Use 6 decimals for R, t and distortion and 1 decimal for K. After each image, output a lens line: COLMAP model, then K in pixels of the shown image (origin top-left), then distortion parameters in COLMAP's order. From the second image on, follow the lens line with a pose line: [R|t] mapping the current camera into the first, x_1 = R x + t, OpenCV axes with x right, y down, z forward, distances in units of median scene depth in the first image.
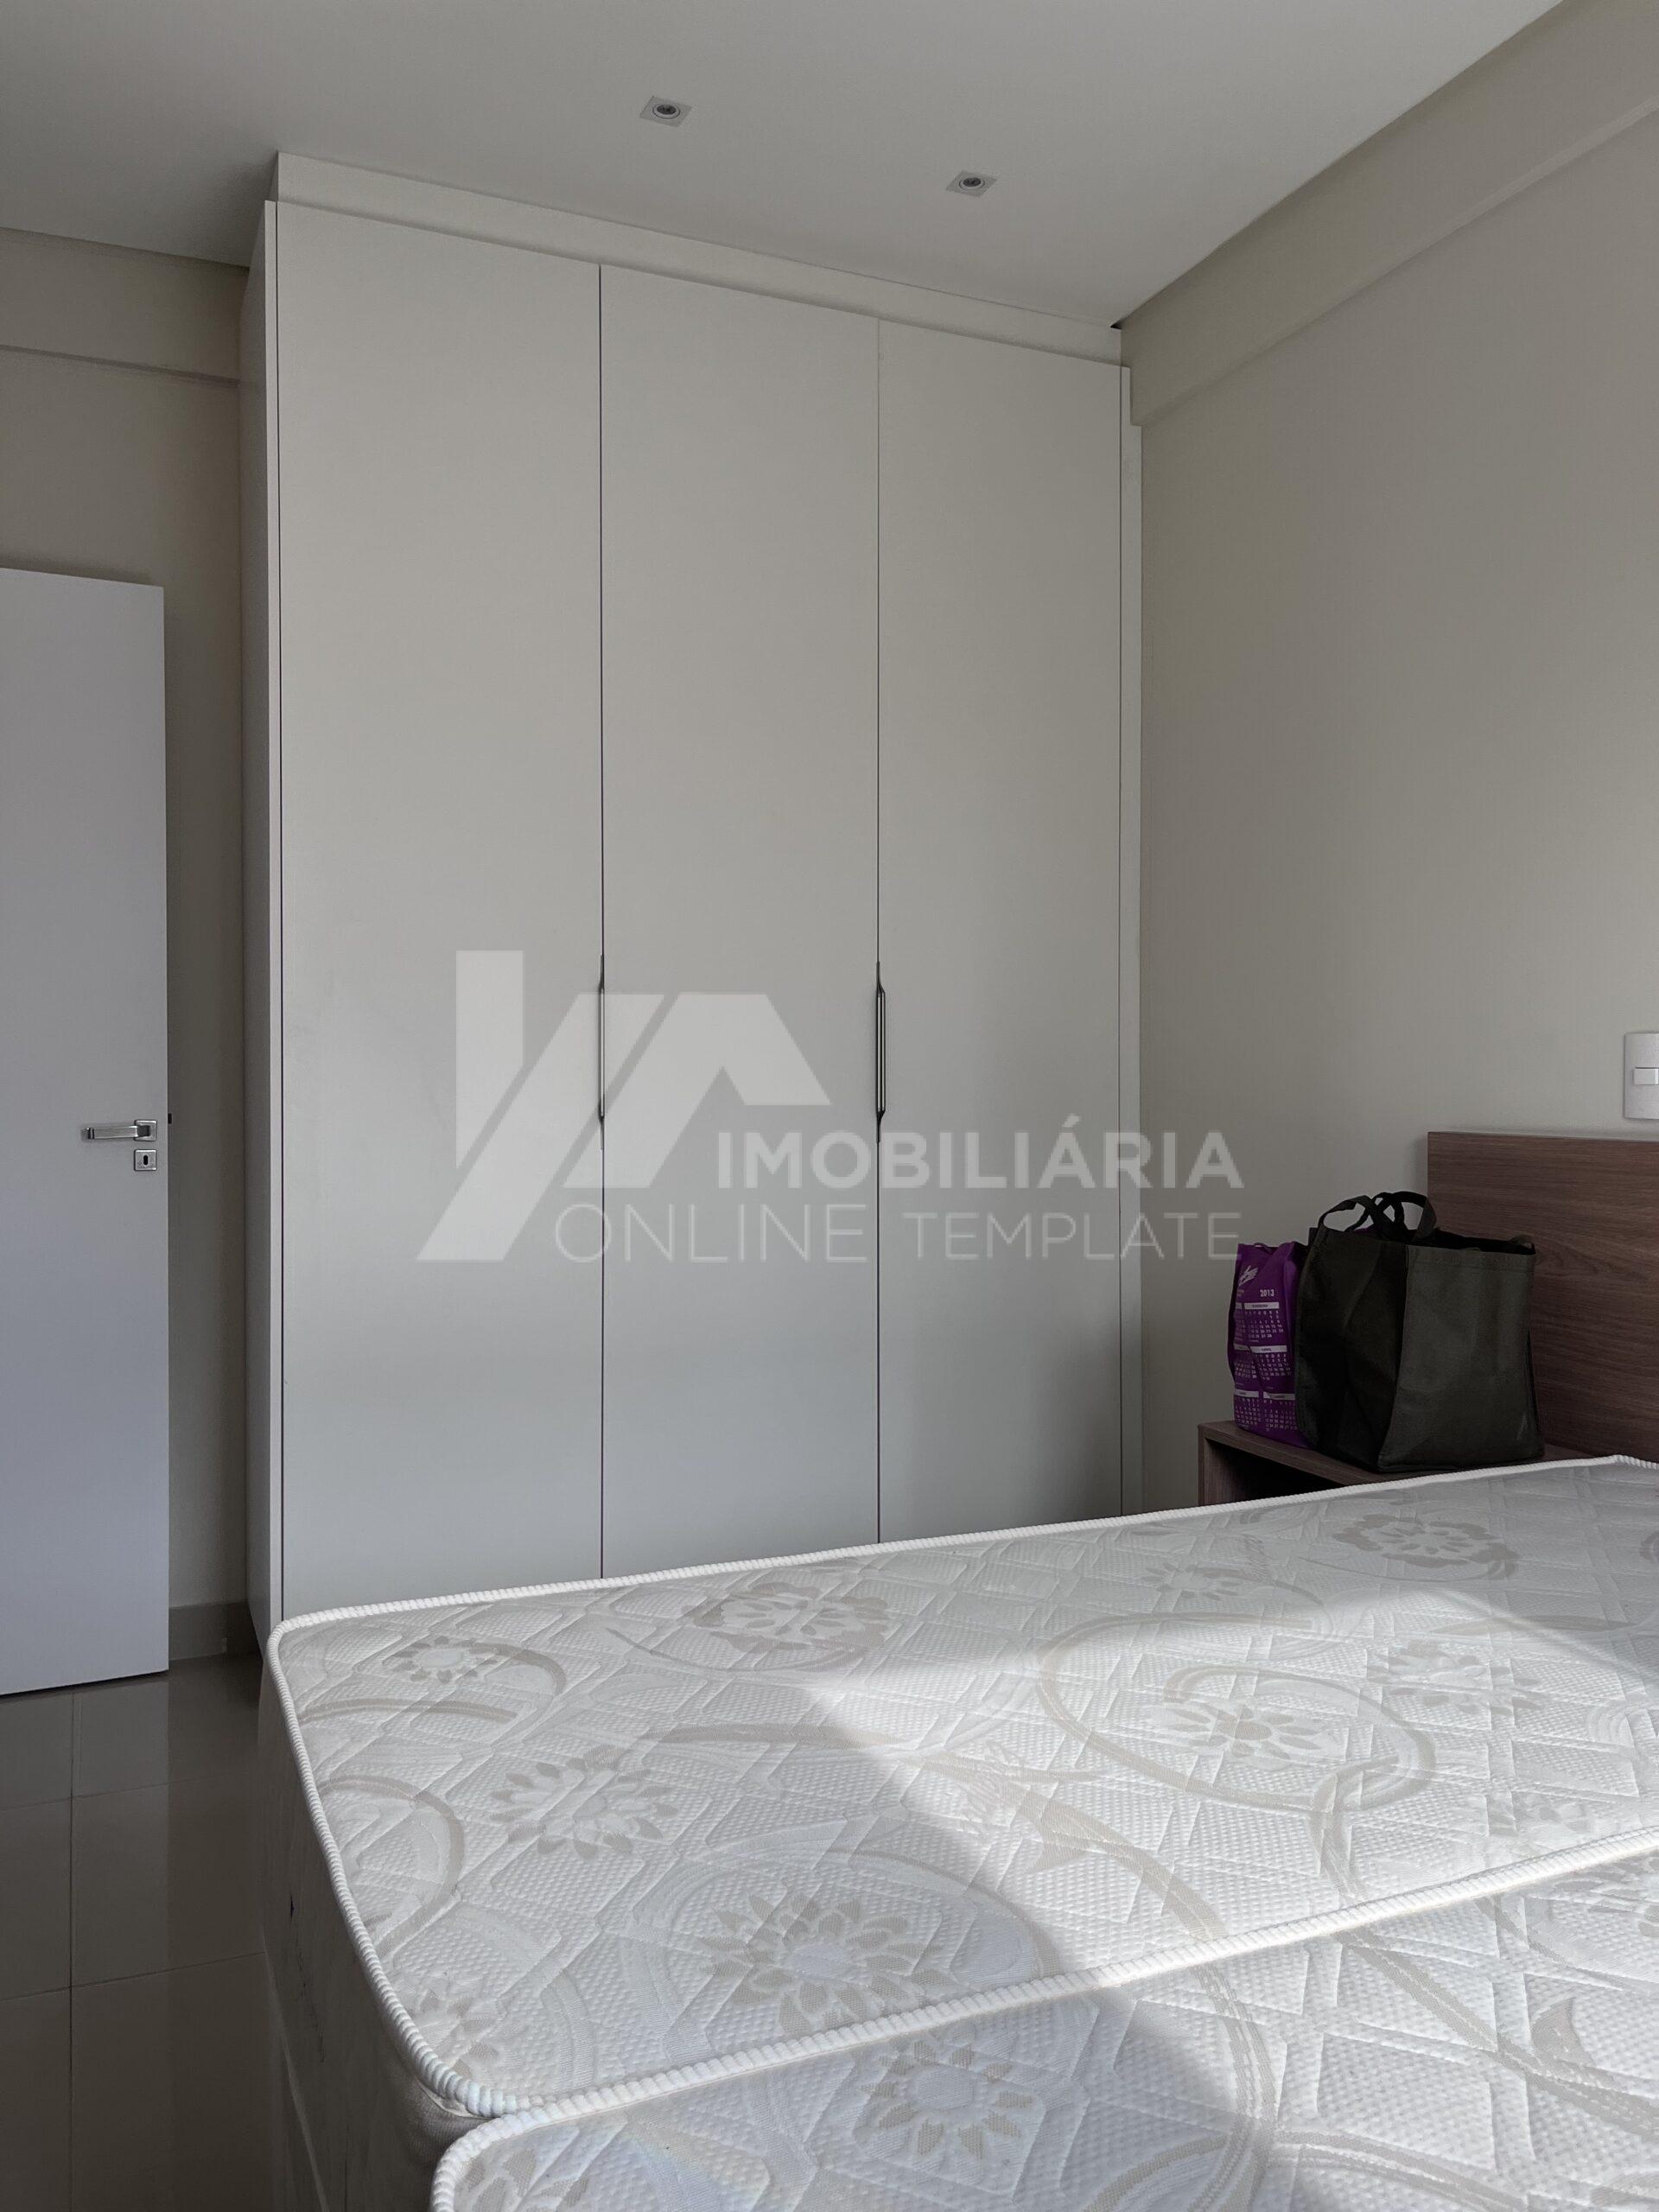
lens RADIAL K [[1699.9, 0, 833.9], [0, 1699.9, 1108.3], [0, 0, 1]] dist [0.045438, -0.049286]
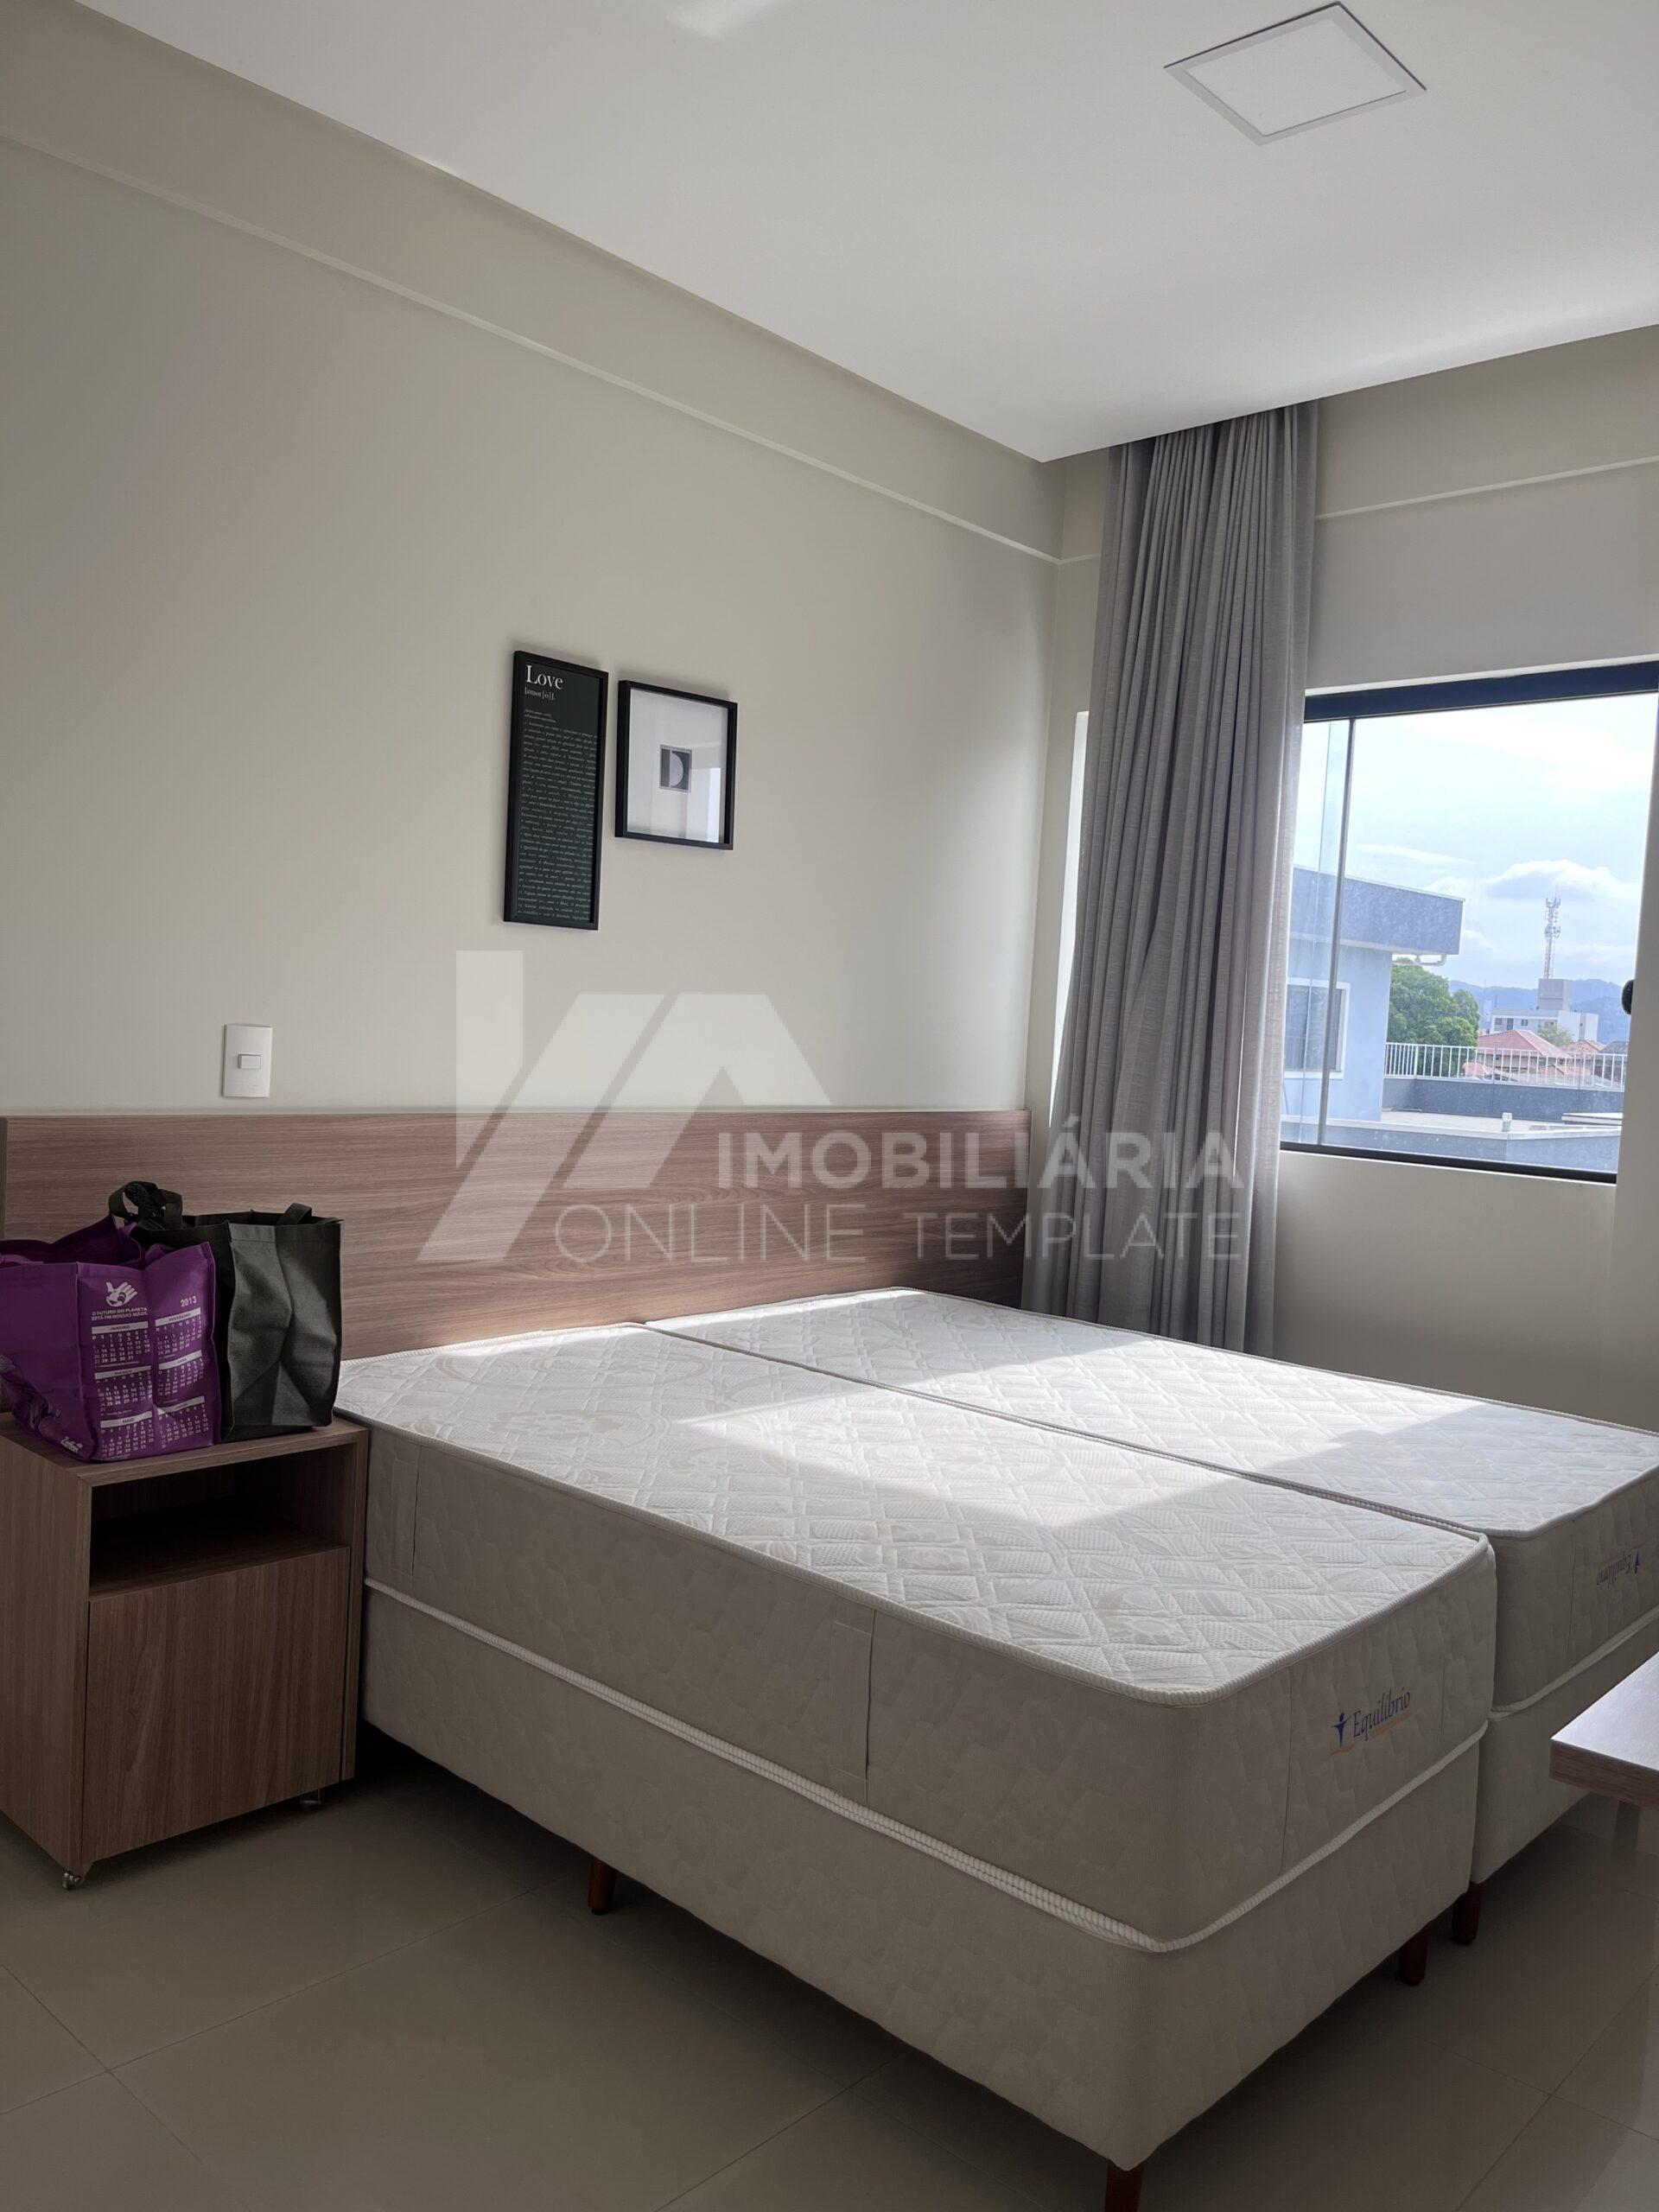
lens RADIAL K [[1699.9, 0, 827.0], [0, 1699.9, 1108.1], [0, 0, 1]] dist [0.045438, -0.049286]
pose [[-0.432267, -0.071744, 0.898887, -1.056494], [-0.038761, 0.997387, 0.060966, -0.100618], [-0.900912, -0.008488, -0.433918, 1.536624]]
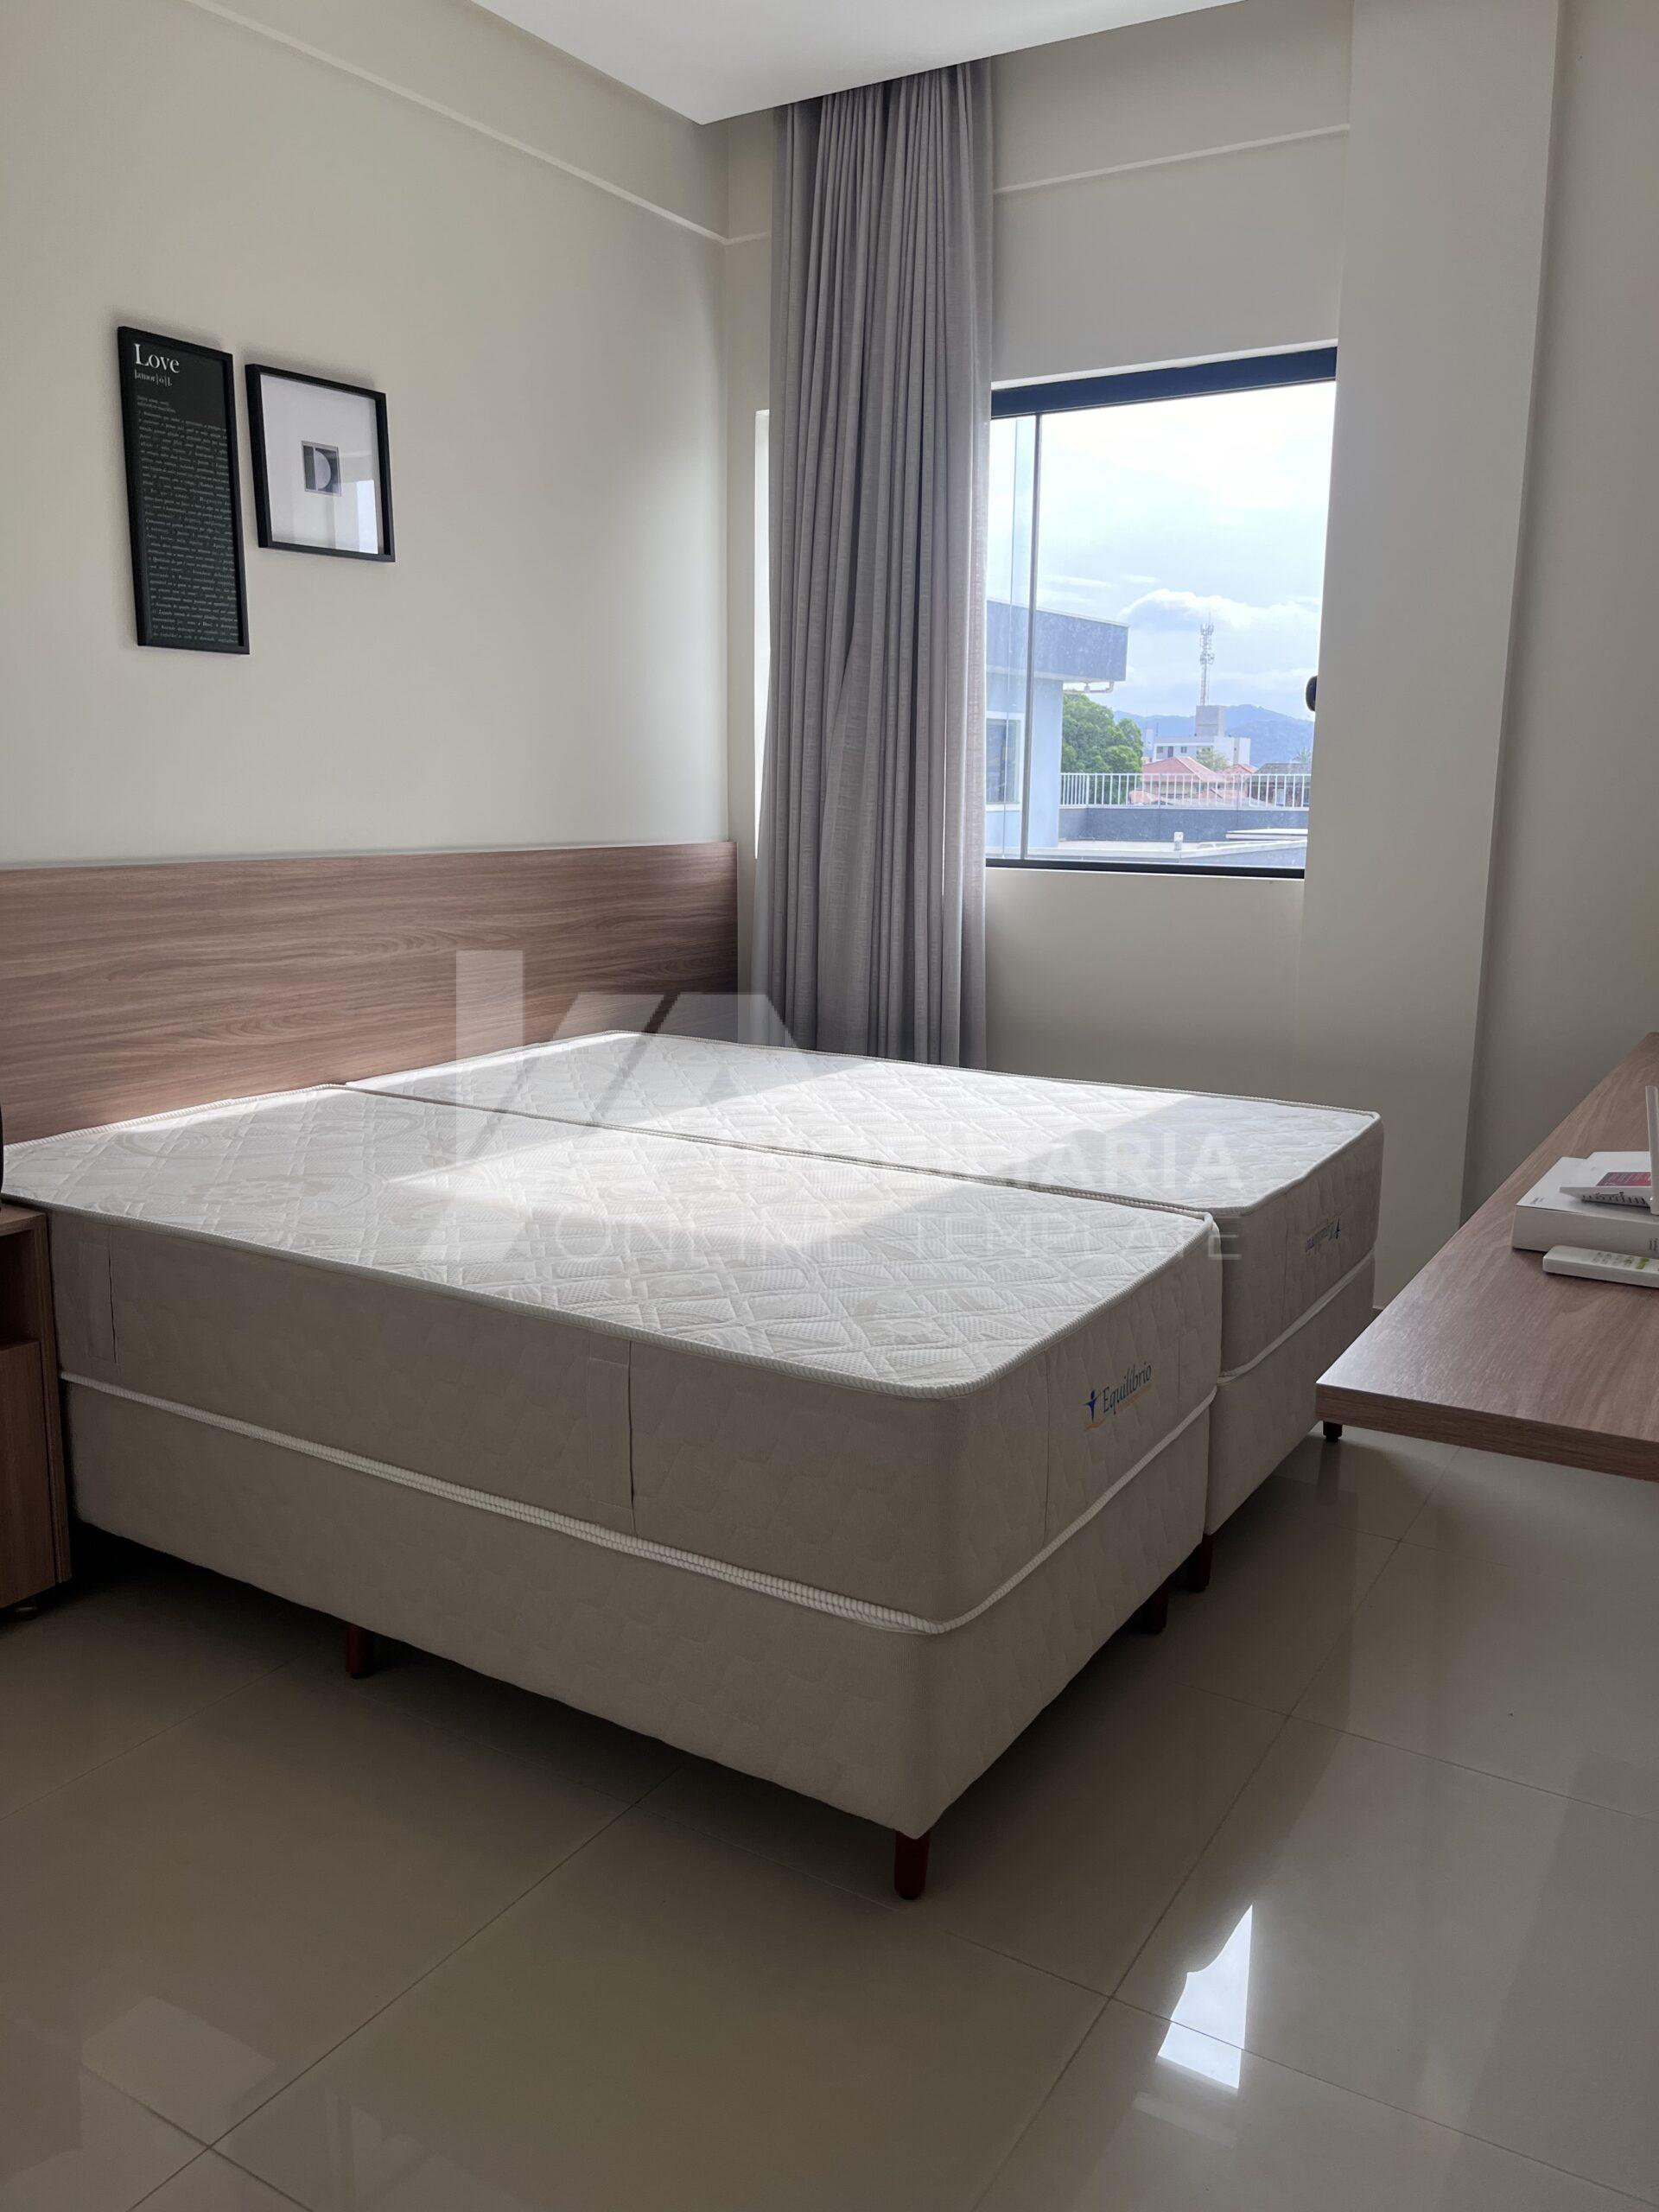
lens RADIAL K [[1699.9, 0, 830.0], [0, 1699.9, 1096.2], [0, 0, 1]] dist [0.045438, -0.049286]
pose [[-0.595694, -0.151400, 0.788814, -0.990993], [0.002581, 0.981709, 0.190372, -0.063143], [-0.803208, 0.115439, -0.584407, 1.530880]]
